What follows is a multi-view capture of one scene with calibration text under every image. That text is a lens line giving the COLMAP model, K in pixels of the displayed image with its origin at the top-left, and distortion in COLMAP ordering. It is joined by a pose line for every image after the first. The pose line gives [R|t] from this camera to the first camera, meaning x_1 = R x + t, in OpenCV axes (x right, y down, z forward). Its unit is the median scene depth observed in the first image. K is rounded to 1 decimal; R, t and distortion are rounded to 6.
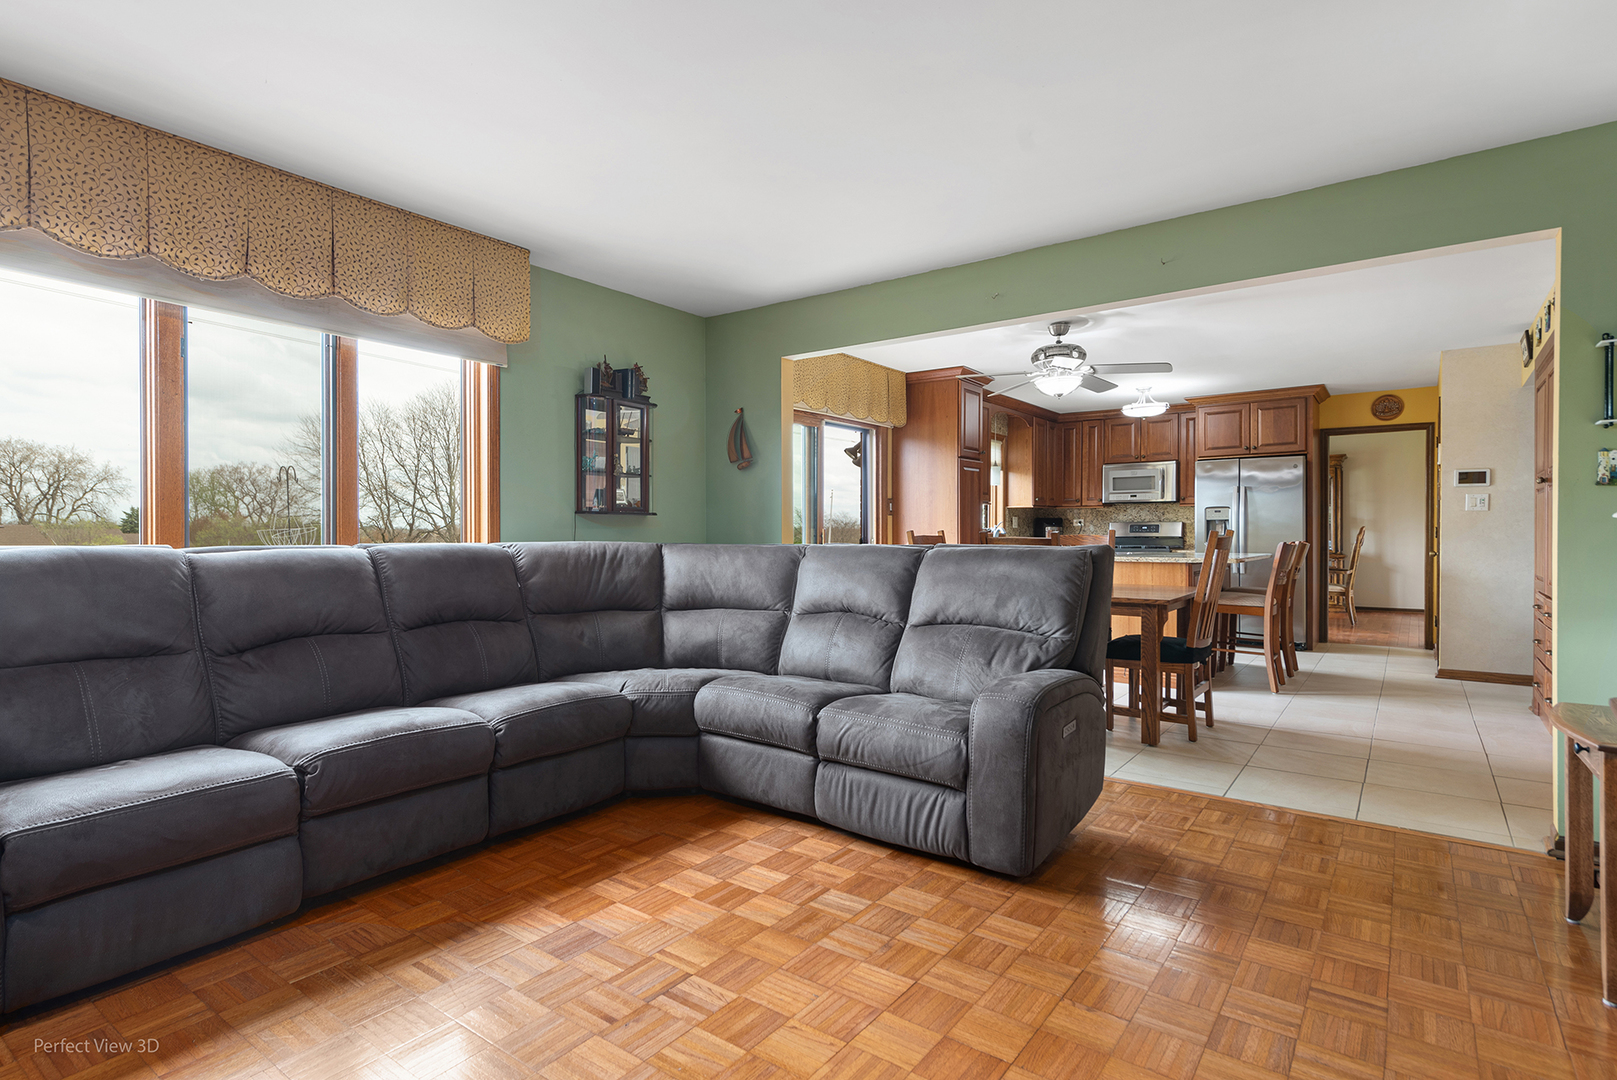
lens RADIAL K [[810.5, 0, 792.5], [0, 810.5, 539.1], [0, 0, 1]] dist [0.017367, -0.006287]
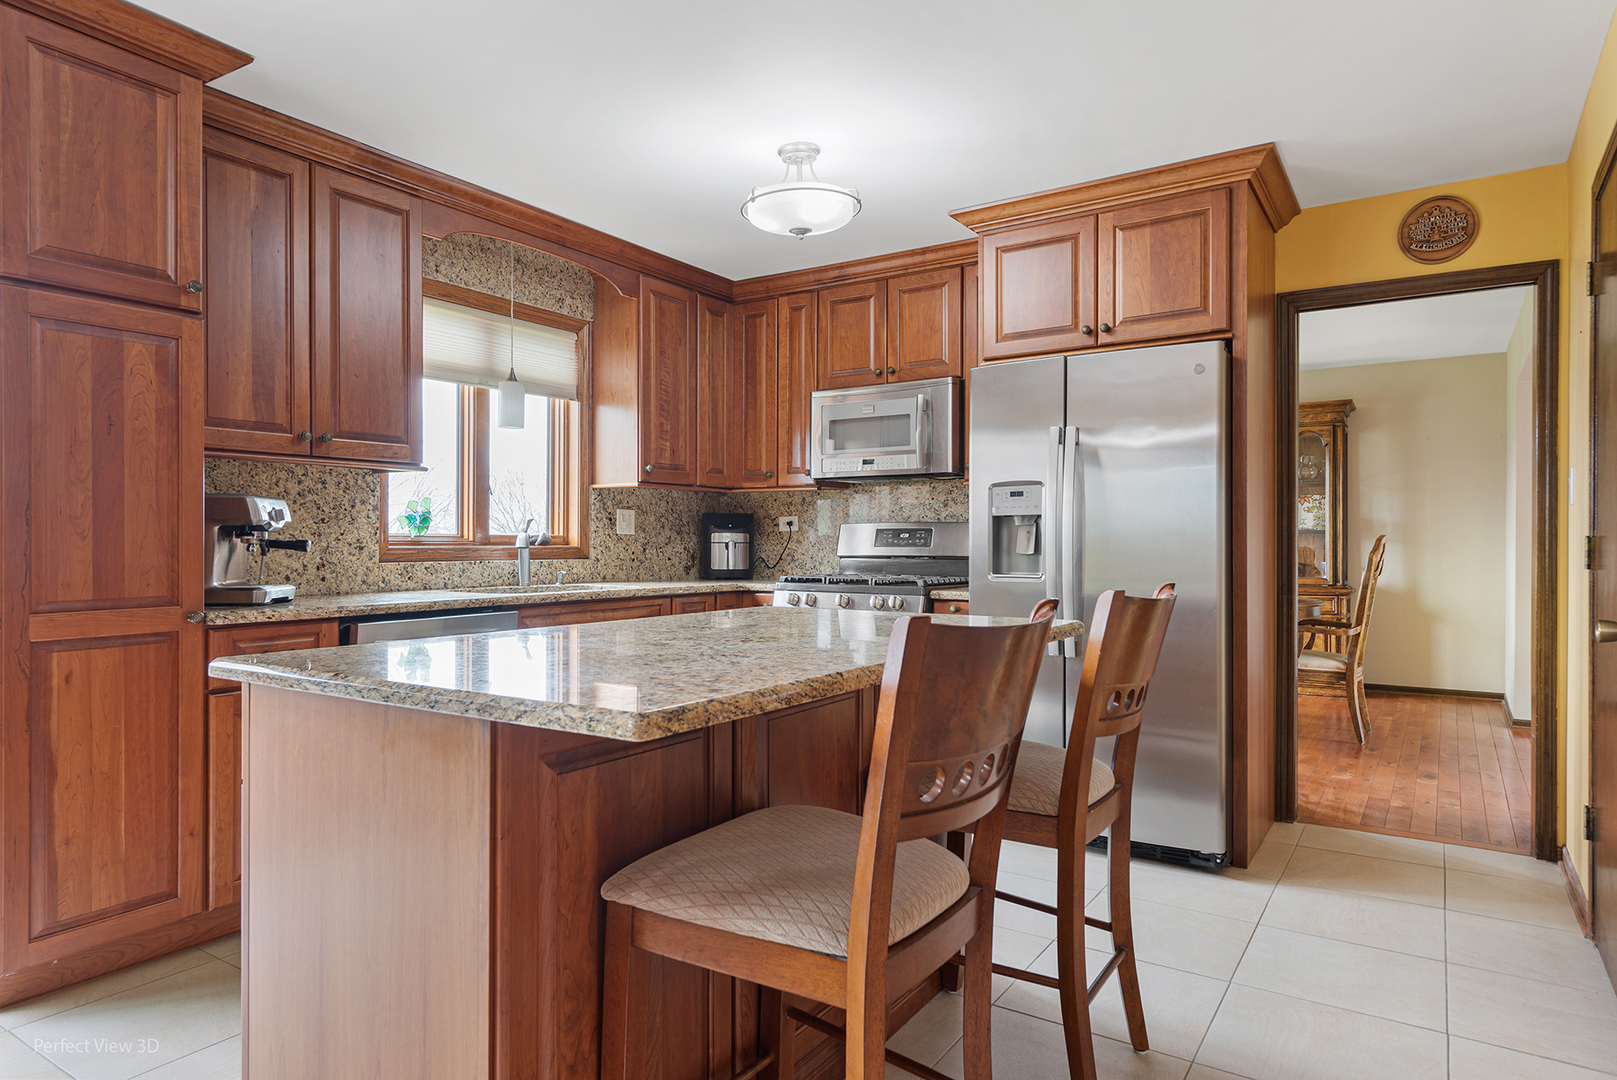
lens RADIAL K [[956.3, 0, 786.1], [0, 956.3, 540.1], [0, 0, 1]] dist [0.016217, -0.004064]
pose [[0.998712, 0.004409, 0.050553, 0.387683], [-0.003952, 0.999951, -0.009119, -0.007213], [-0.050591, 0.008908, 0.998680, 0.547681]]
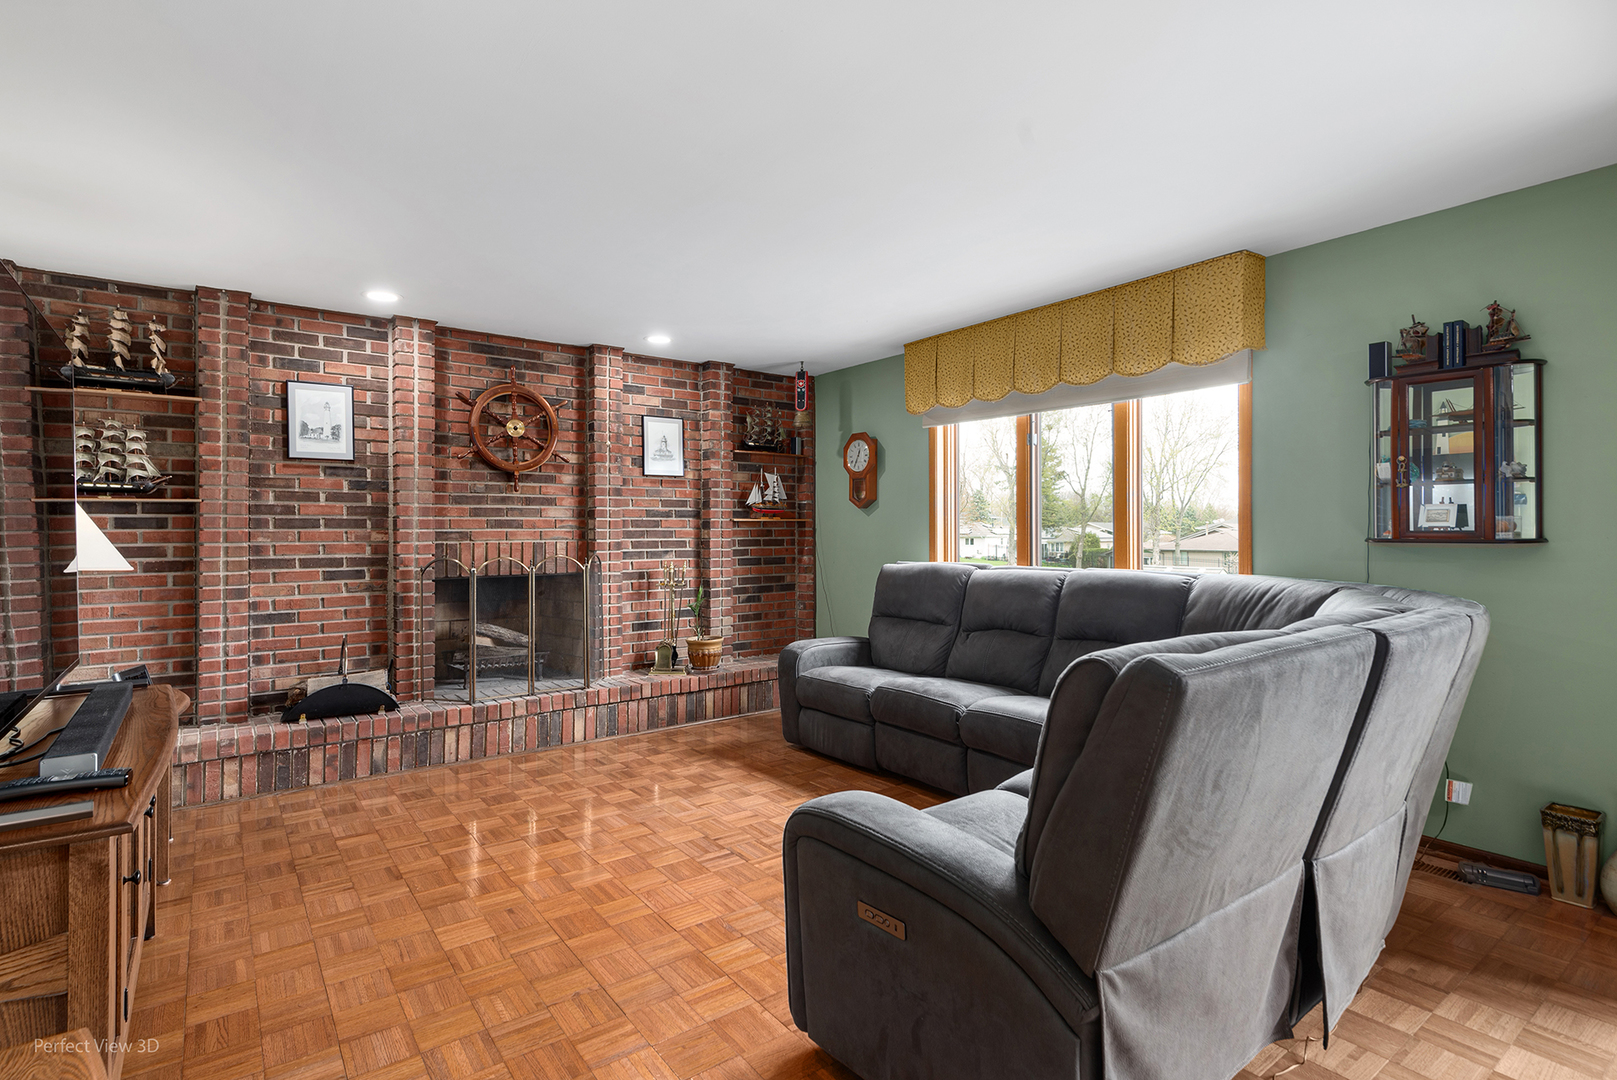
lens RADIAL K [[810.5, 0, 817.4], [0, 810.5, 530.4], [0, 0, 1]] dist [0.017367, -0.006287]
pose [[-0.280598, -0.000474, -0.959825, 0.327104], [0.000166, 1.000000, -0.000542, -0.021445], [0.959825, -0.000312, -0.280598, 0.389491]]
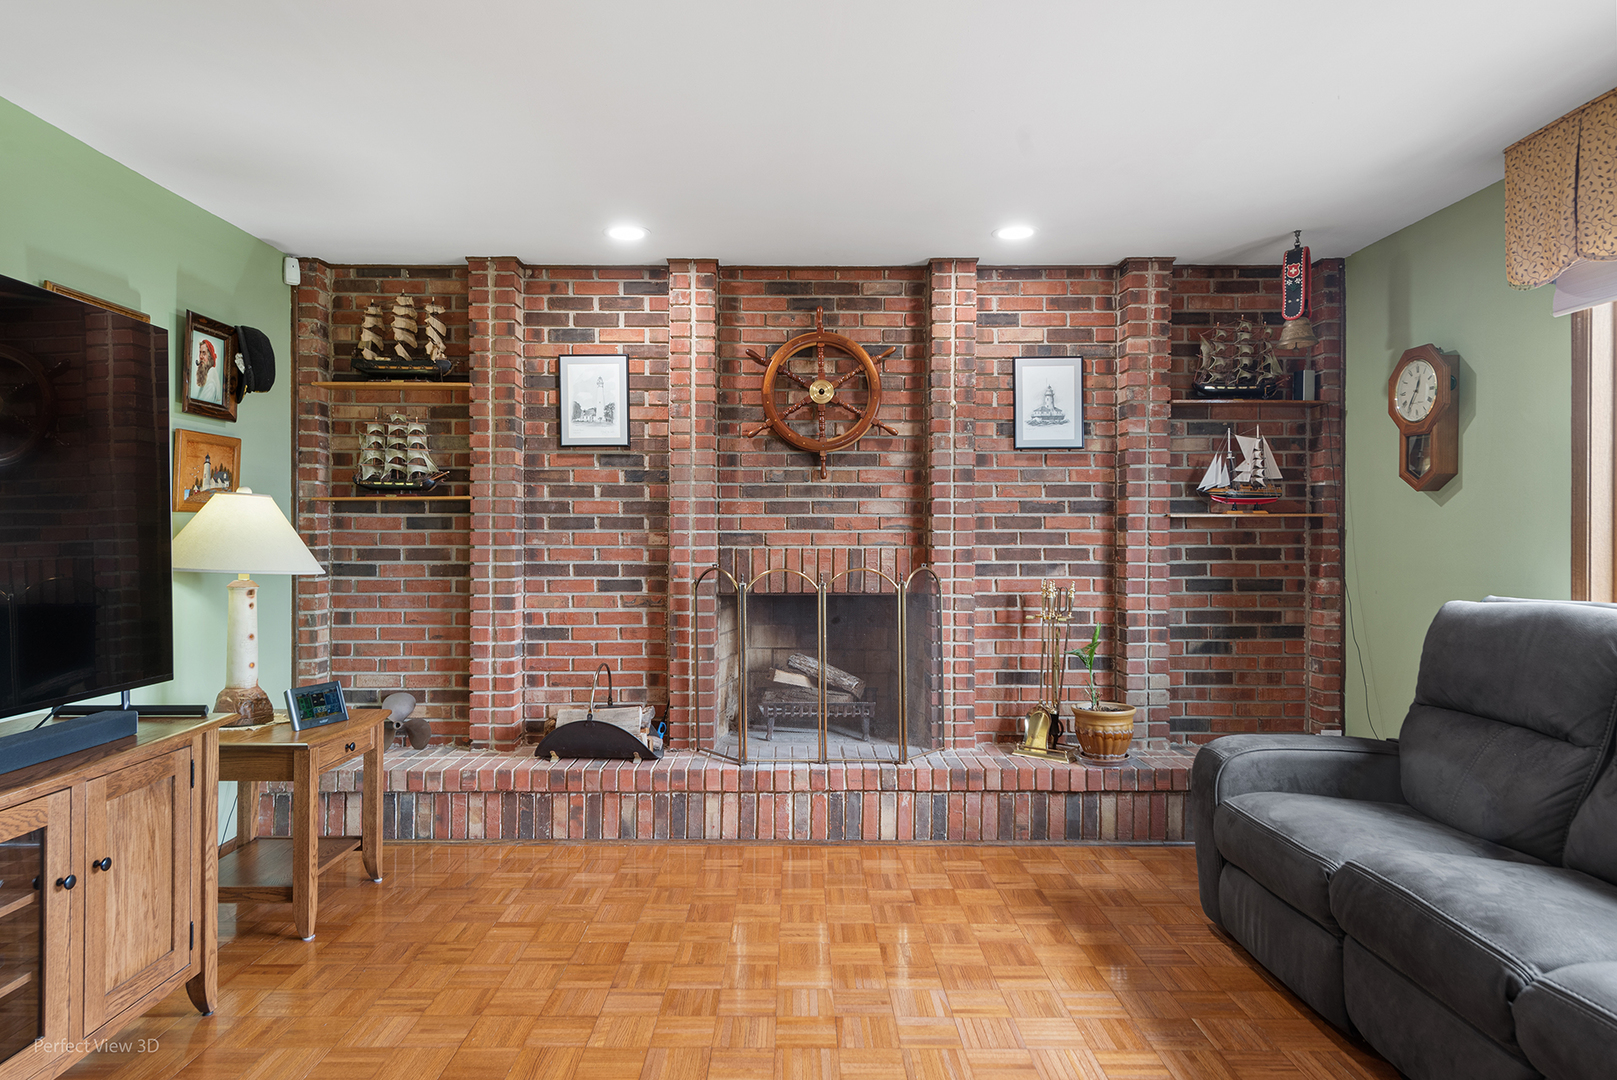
lens RADIAL K [[991.3, 0, 765.5], [0, 991.3, 537.5], [0, 0, 1]] dist [0.030754, -0.011463]
pose [[-0.808076, -0.000508, -0.589078, 0.140693], [-0.002880, 0.999991, 0.003087, -0.020344], [0.589071, 0.004191, -0.808071, 0.422362]]
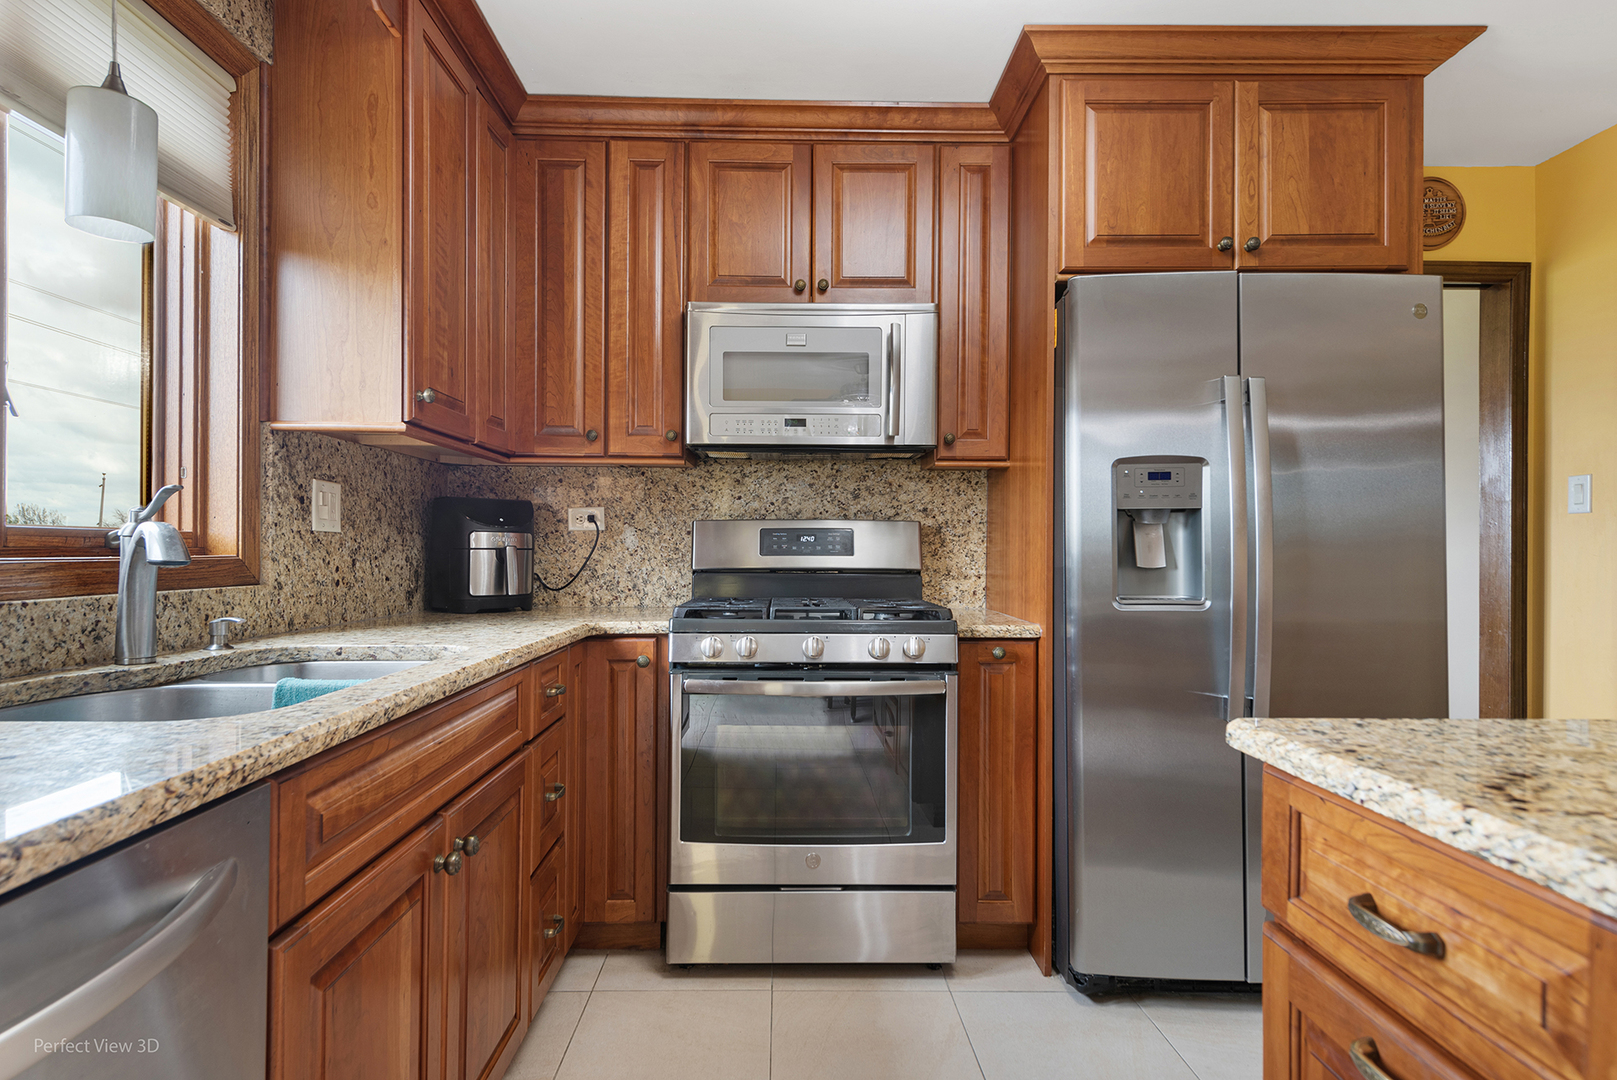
lens RADIAL K [[846.9, 0, 788.5], [0, 846.9, 550.0], [0, 0, 1]] dist [0.010690, -0.000622]
pose [[0.792983, 0.006225, 0.609212, 0.270111], [-0.002523, 0.999973, -0.006933, -0.008817], [-0.609239, 0.003961, 0.792977, 0.857964]]
